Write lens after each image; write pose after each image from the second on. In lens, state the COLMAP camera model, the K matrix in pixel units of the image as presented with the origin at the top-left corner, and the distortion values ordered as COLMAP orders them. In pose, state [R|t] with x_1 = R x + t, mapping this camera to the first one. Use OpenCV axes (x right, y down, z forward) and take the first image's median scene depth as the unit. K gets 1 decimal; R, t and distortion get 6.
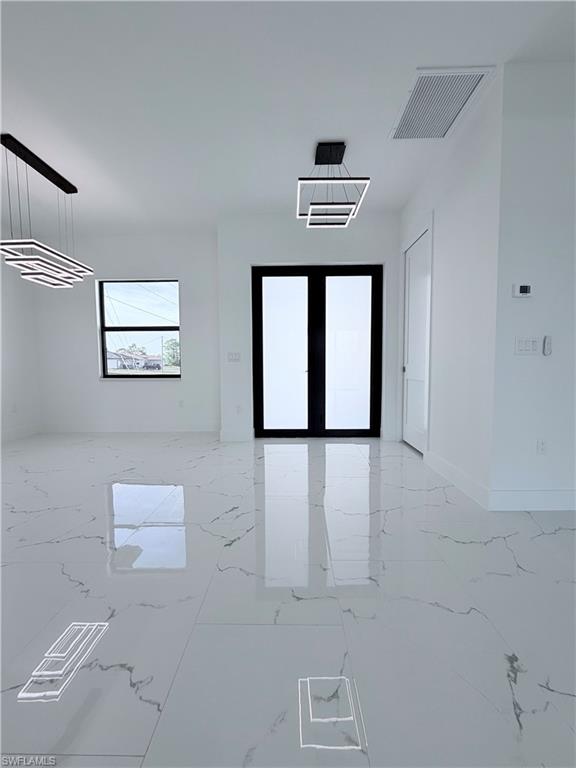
lens RADIAL K [[306.1, 0, 287.9], [0, 306.1, 383.2], [0, 0, 1]] dist [0.000737, 0.000008]
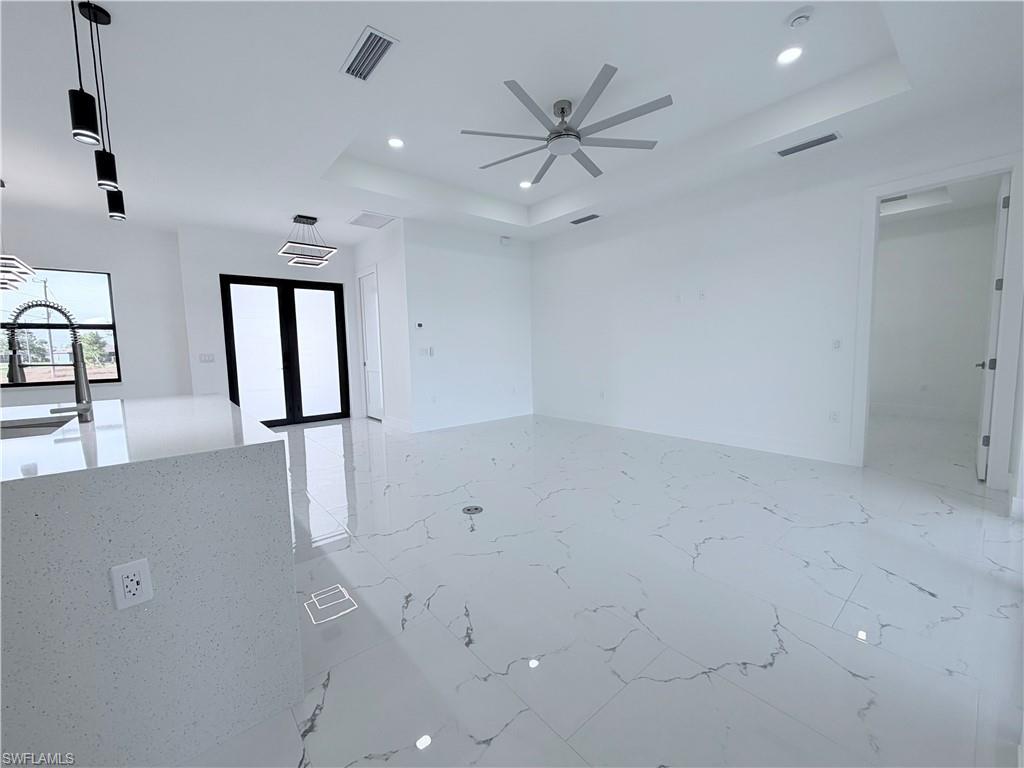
lens RADIAL K [[408.1, 0, 511.2], [0, 408.1, 385.7], [0, 0, 1]] dist [0.000737, 0.000008]
pose [[0.753222, -0.070275, 0.654002, -0.308502], [0.060990, 0.997455, 0.036937, 0.021934], [-0.654933, 0.012066, 0.755591, -0.757650]]
